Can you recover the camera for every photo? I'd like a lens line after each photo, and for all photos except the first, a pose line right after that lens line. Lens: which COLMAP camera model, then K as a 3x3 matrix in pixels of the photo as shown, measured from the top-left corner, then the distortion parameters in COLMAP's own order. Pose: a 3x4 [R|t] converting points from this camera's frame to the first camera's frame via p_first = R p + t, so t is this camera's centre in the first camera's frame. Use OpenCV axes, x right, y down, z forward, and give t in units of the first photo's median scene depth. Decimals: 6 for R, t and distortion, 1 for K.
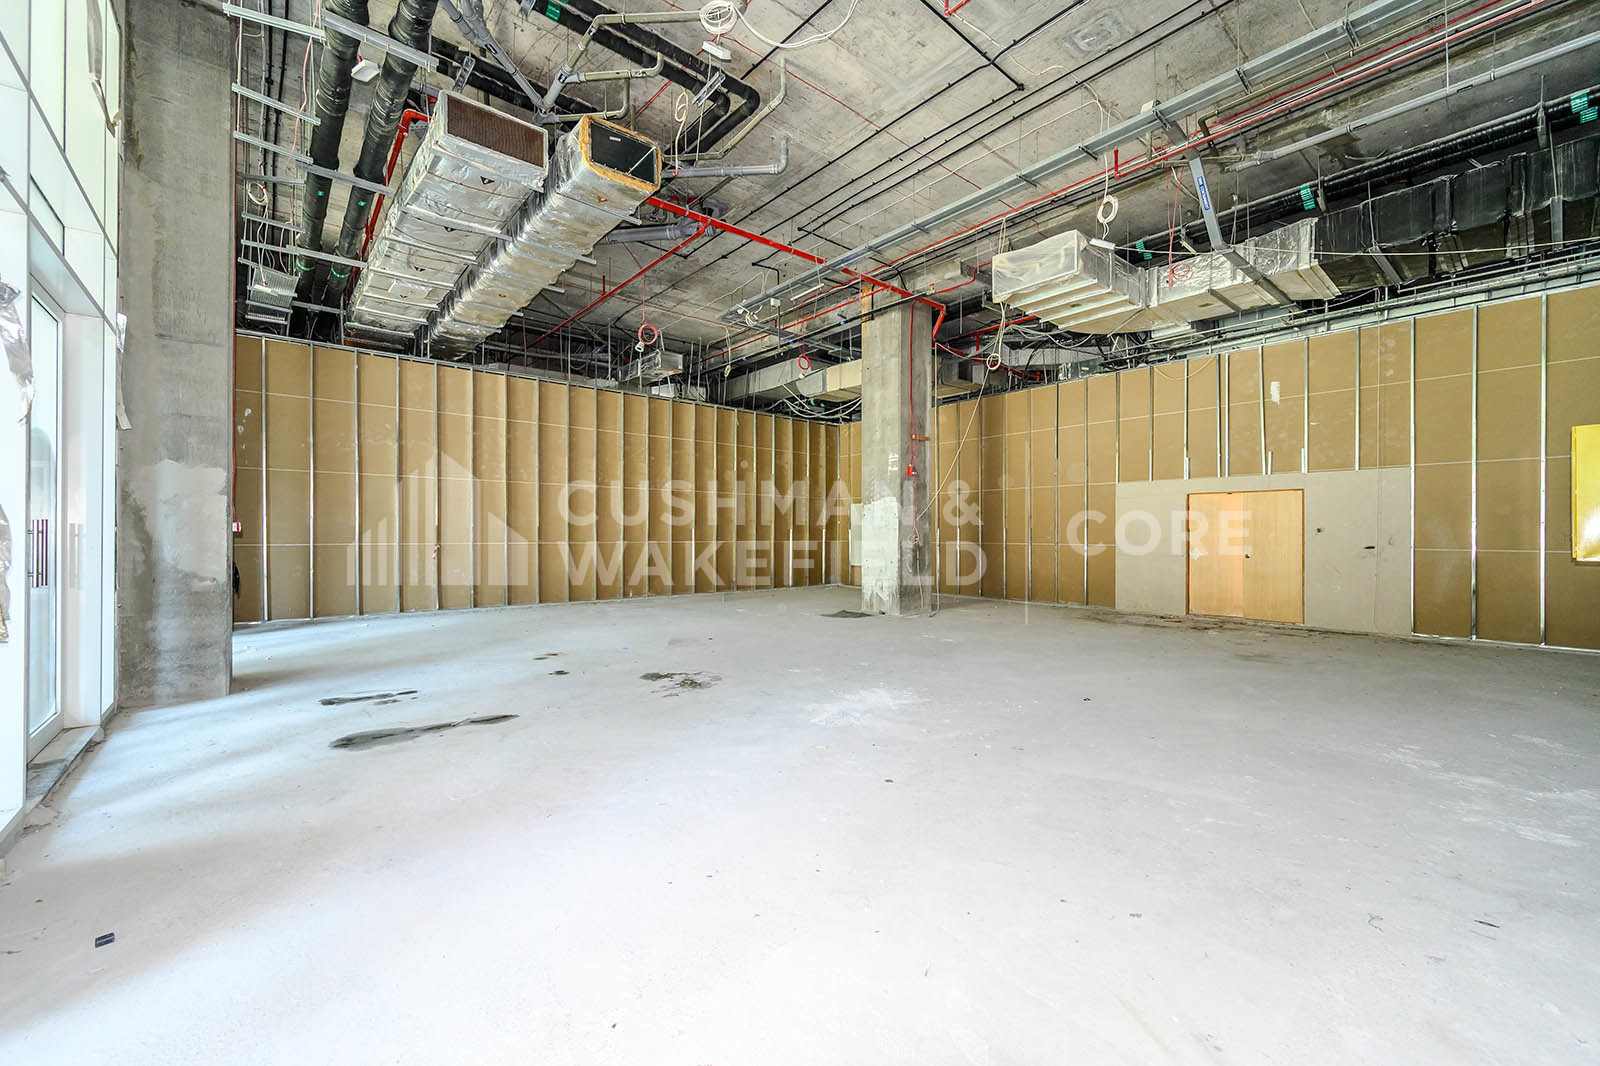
lens RADIAL K [[634.2, 0, 798.9], [0, 634.2, 530.5], [0, 0, 1]] dist [0.000212, -0.000246]
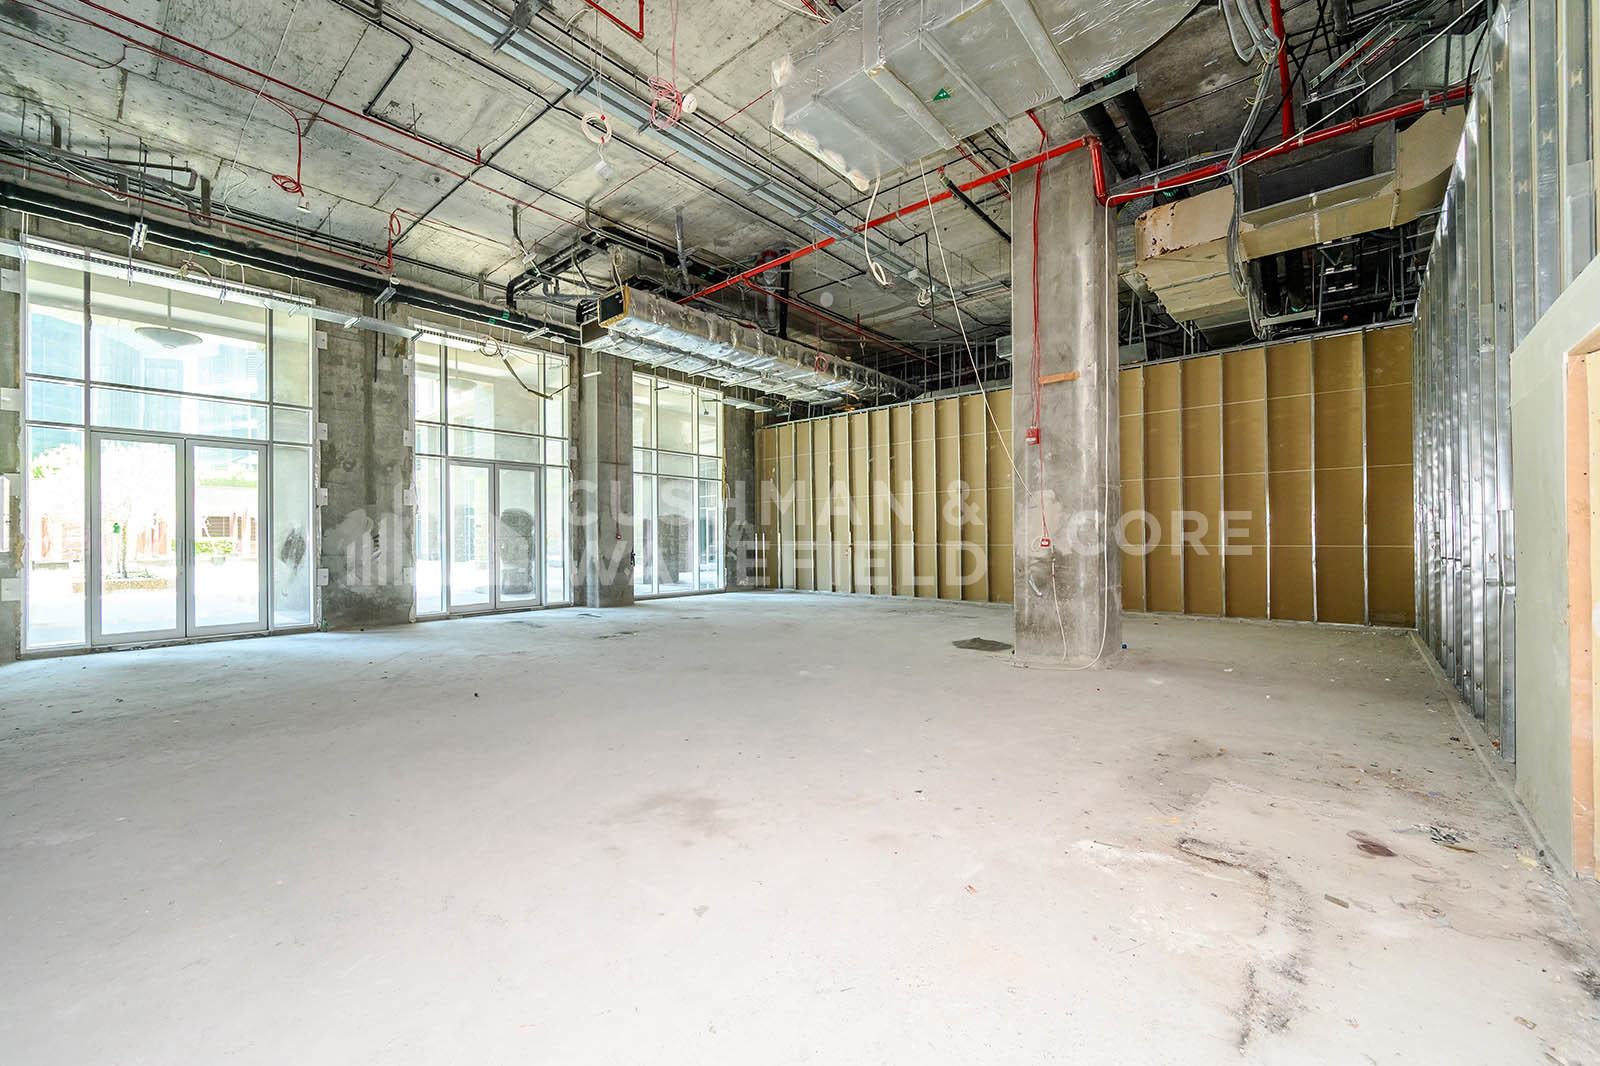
lens RADIAL K [[634.2, 0, 802.1], [0, 634.2, 535.1], [0, 0, 1]] dist [0.000212, -0.000246]
pose [[0.153550, -0.005168, -0.988127, 0.682891], [0.015470, 0.999876, -0.002825, 0.002332], [0.988020, -0.014852, 0.153611, 0.591659]]
